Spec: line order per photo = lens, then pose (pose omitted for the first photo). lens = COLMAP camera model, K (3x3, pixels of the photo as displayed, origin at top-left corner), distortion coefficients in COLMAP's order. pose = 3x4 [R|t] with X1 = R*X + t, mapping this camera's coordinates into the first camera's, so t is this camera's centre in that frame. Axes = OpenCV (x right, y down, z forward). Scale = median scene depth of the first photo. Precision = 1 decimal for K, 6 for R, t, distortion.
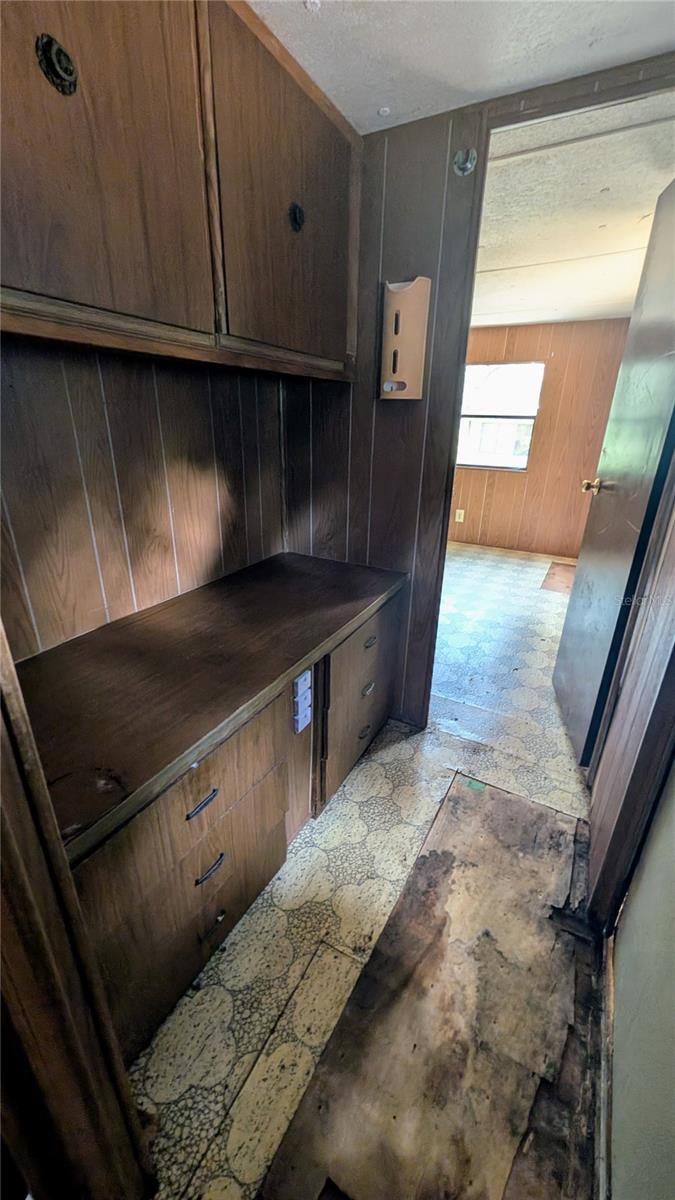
lens RADIAL K [[458.4, 0, 340.3], [0, 458.4, 606.6], [0, 0, 1]] dist [0.000261, 0.000197]
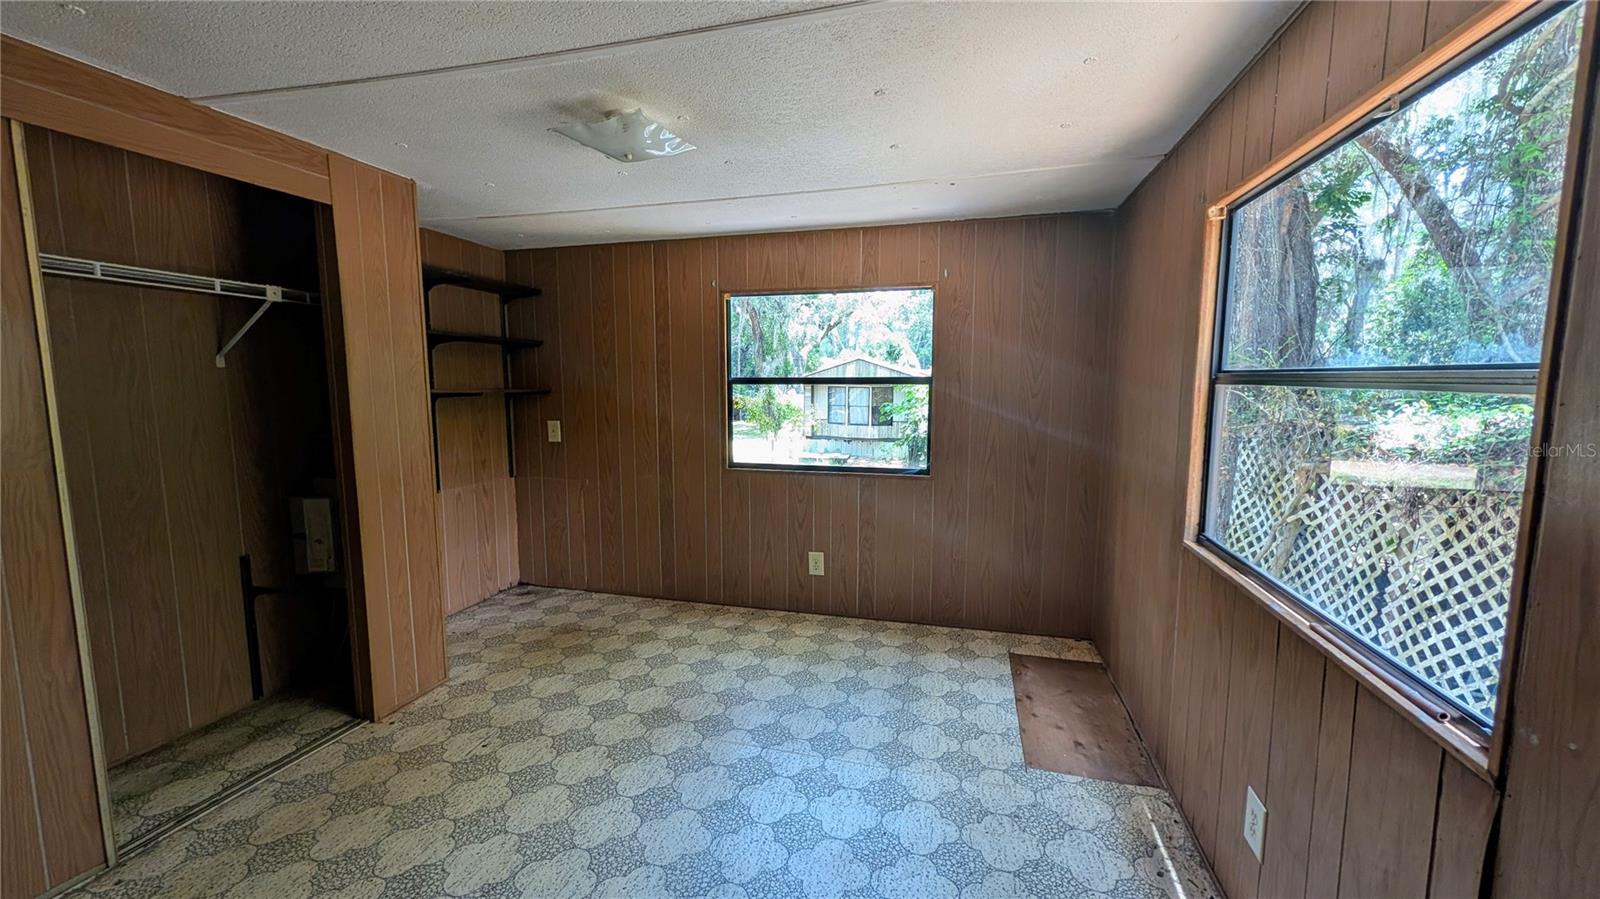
lens RADIAL K [[612.4, 0, 796.6], [0, 612.4, 451.4], [0, 0, 1]] dist [0.000061, 0.000231]
pose [[0.972704, -0.049487, 0.226710, 0.105322], [0.108940, 0.960022, -0.257856, -0.166375], [-0.204887, 0.275515, 0.939209, 0.381921]]
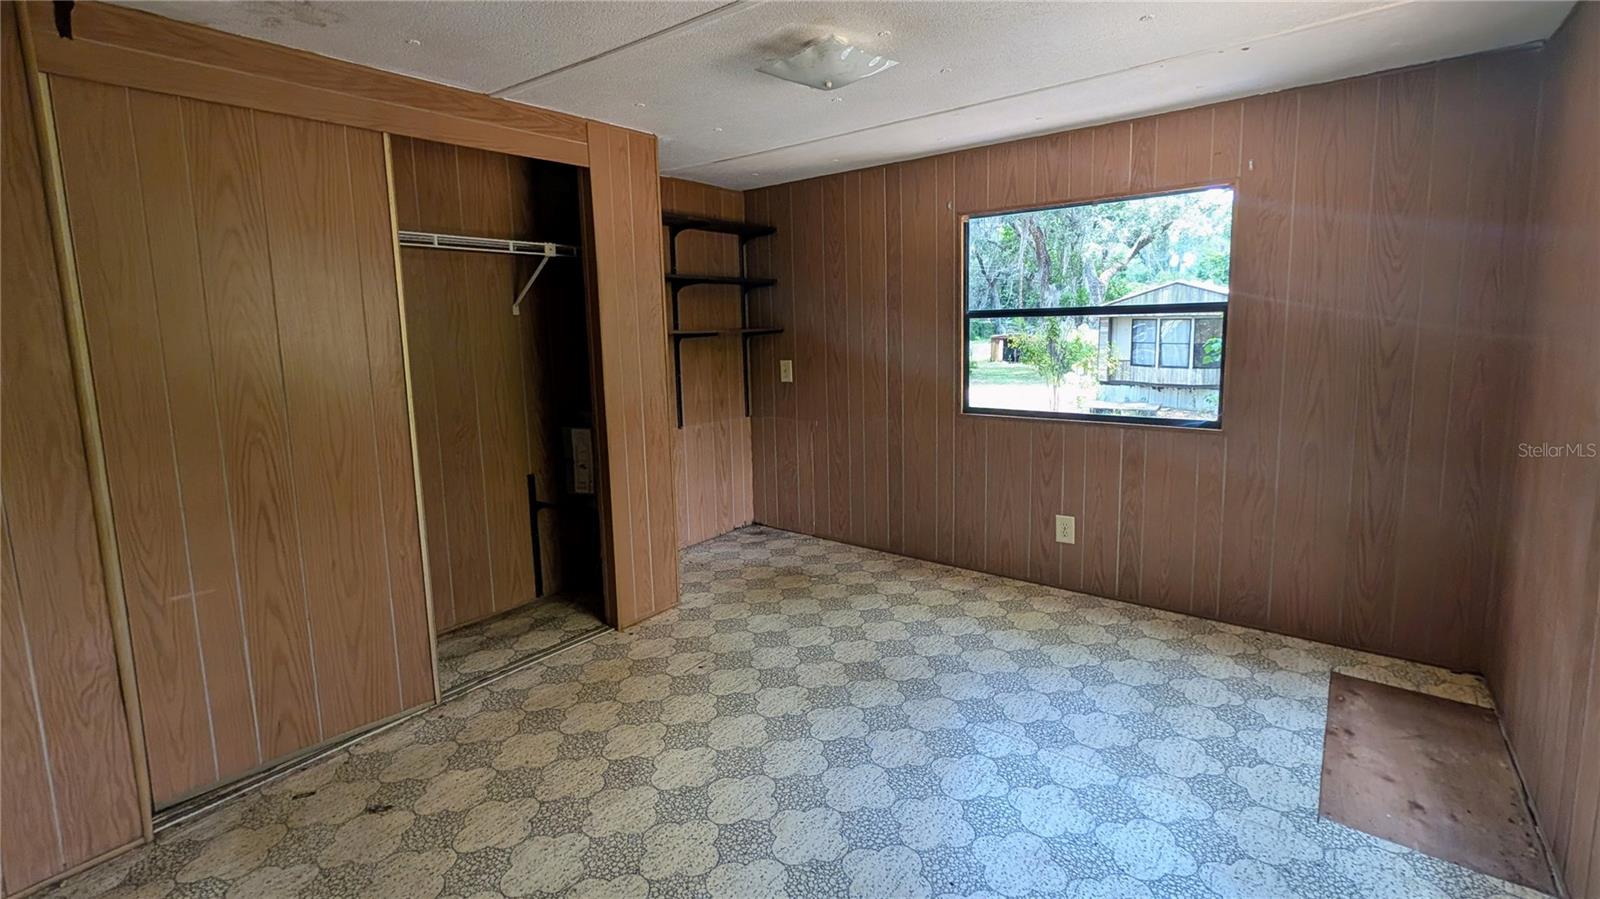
lens RADIAL K [[697.2, 0, 800.4], [0, 697.2, 411.2], [0, 0, 1]] dist [-0.001320, 0.000287]
pose [[0.984426, -0.027135, -0.173692, 0.153287], [-0.018897, 0.965958, -0.258006, -0.152115], [0.174780, 0.257270, 0.950402, 0.357361]]
